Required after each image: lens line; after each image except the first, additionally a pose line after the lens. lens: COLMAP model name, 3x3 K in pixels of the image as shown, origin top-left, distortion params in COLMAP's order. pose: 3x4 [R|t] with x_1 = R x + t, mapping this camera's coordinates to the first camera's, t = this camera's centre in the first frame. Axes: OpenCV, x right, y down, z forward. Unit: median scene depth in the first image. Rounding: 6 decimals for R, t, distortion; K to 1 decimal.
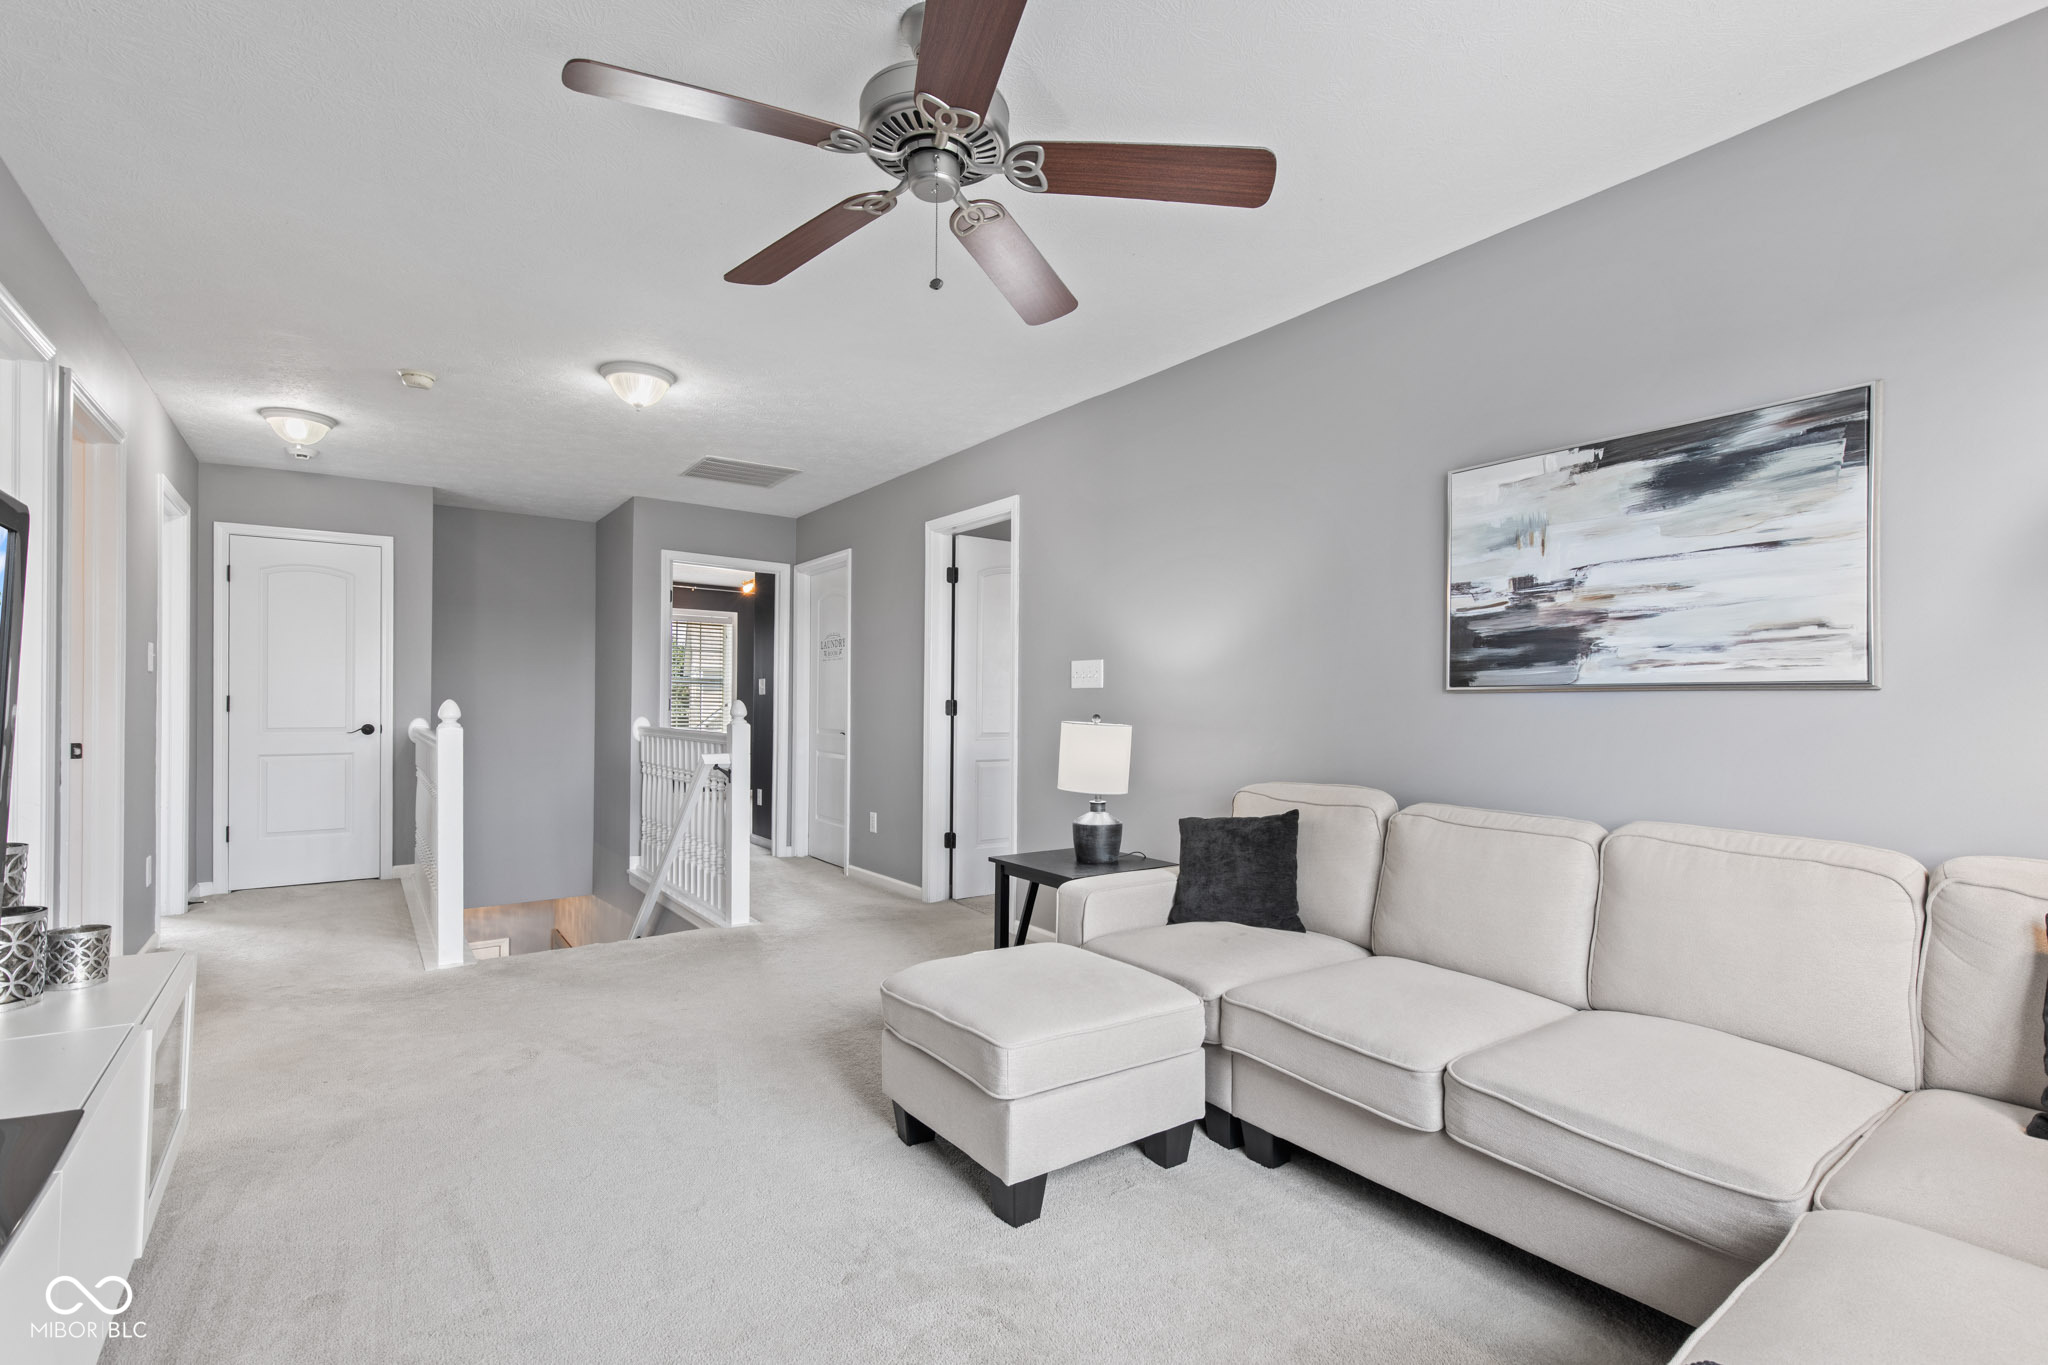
lens RADIAL K [[930.0, 0, 1027.8], [0, 930.0, 695.1], [0, 0, 1]] dist [0.004575, -0.000641]
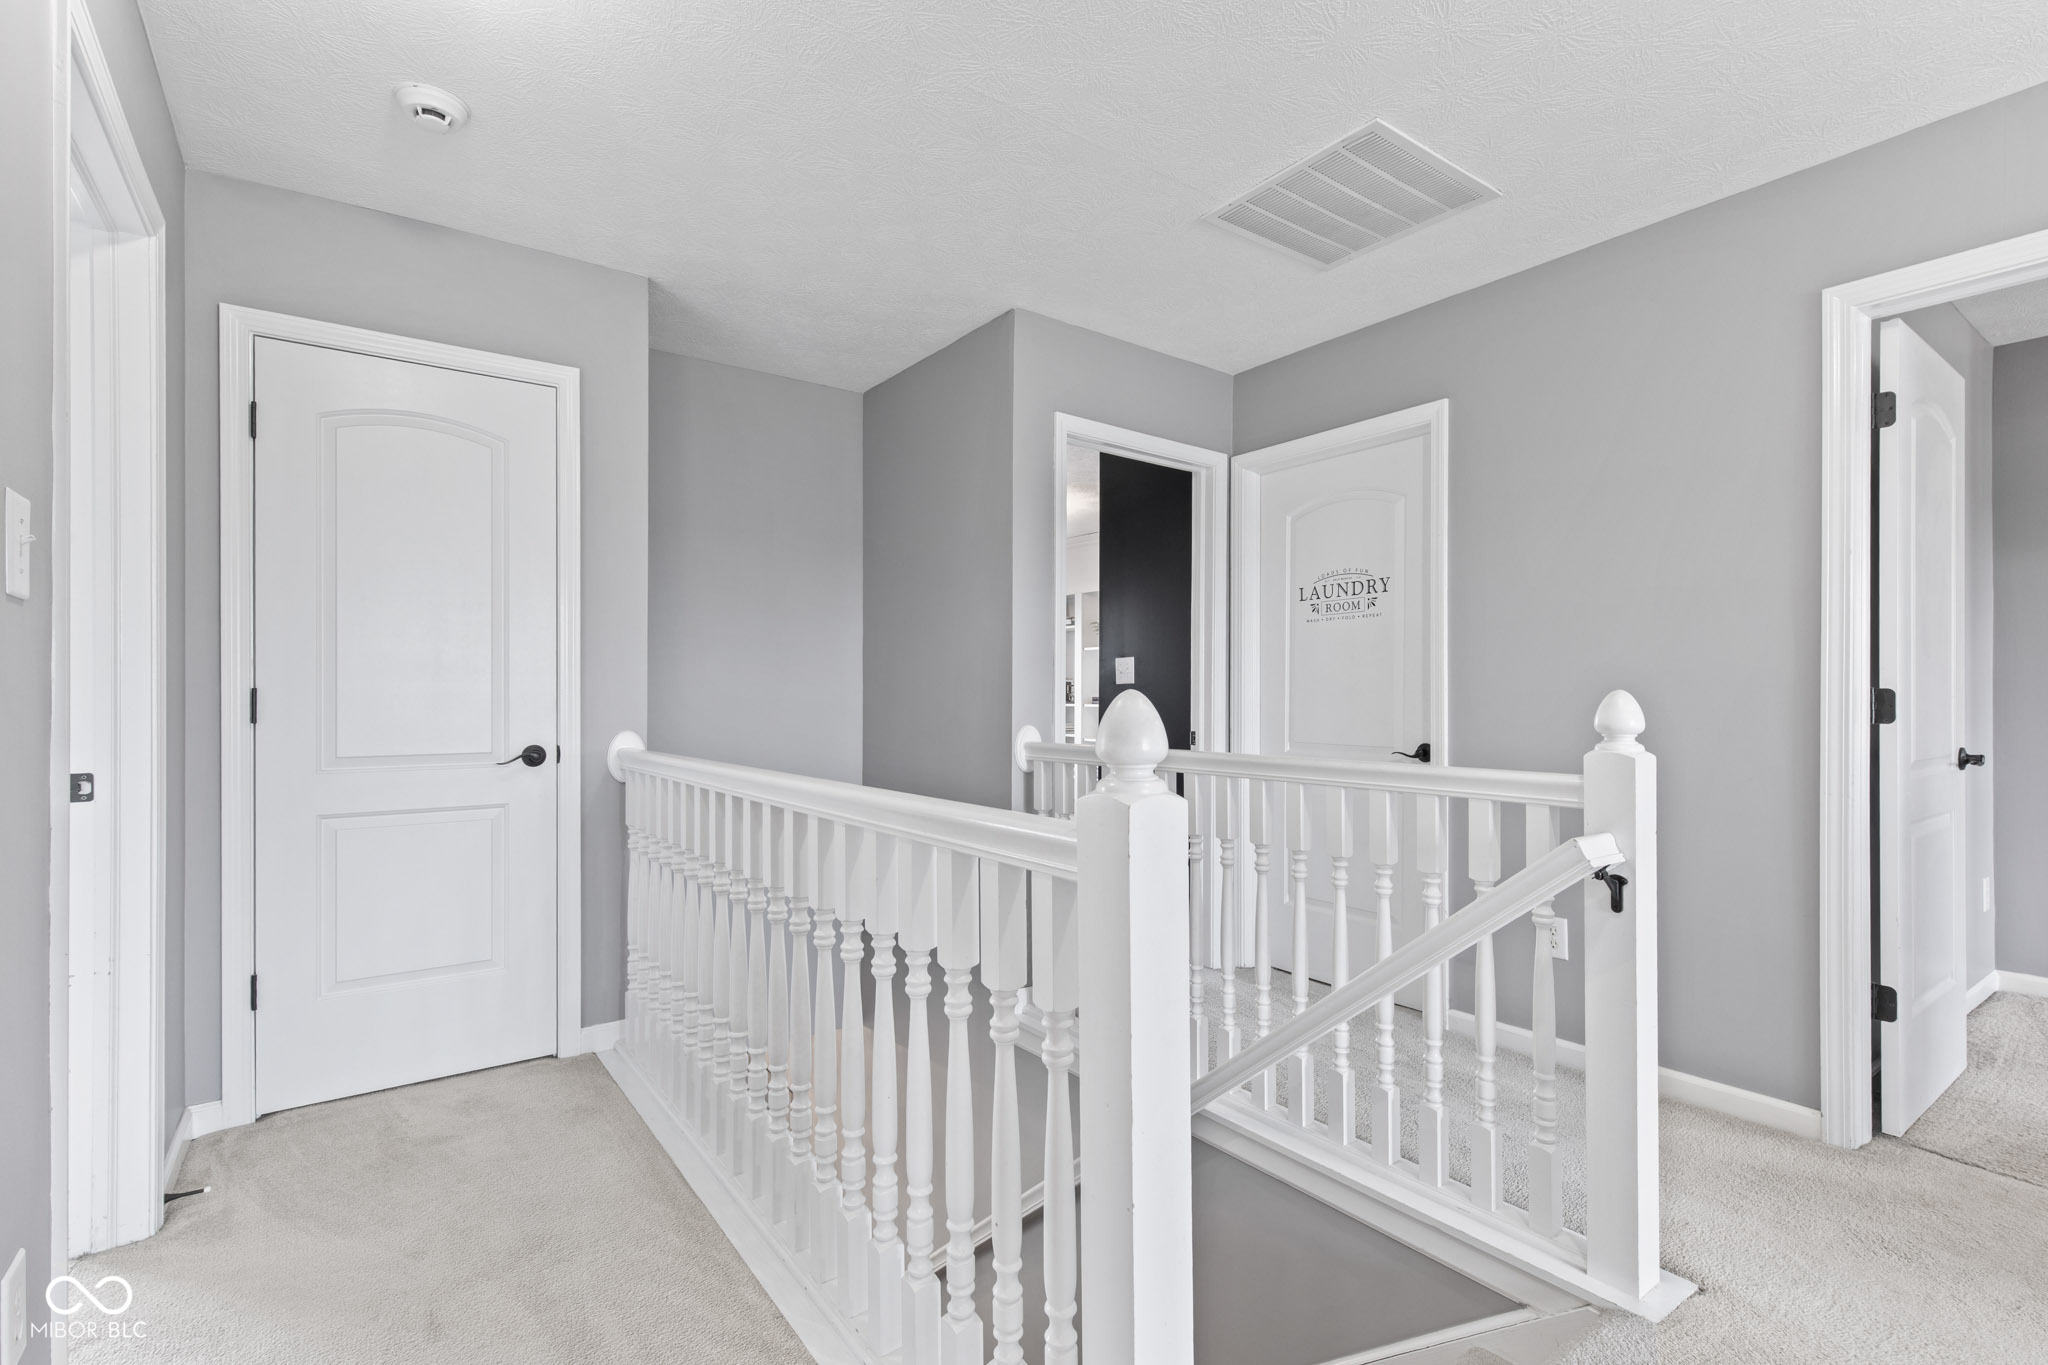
lens RADIAL K [[930.0, 0, 1027.8], [0, 930.0, 695.1], [0, 0, 1]] dist [0.004575, -0.000641]
pose [[0.999981, -0.004205, 0.004399, -0.447851], [0.004195, 0.999988, 0.002396, 0.004688], [-0.004409, -0.002377, 0.999987, 0.505131]]
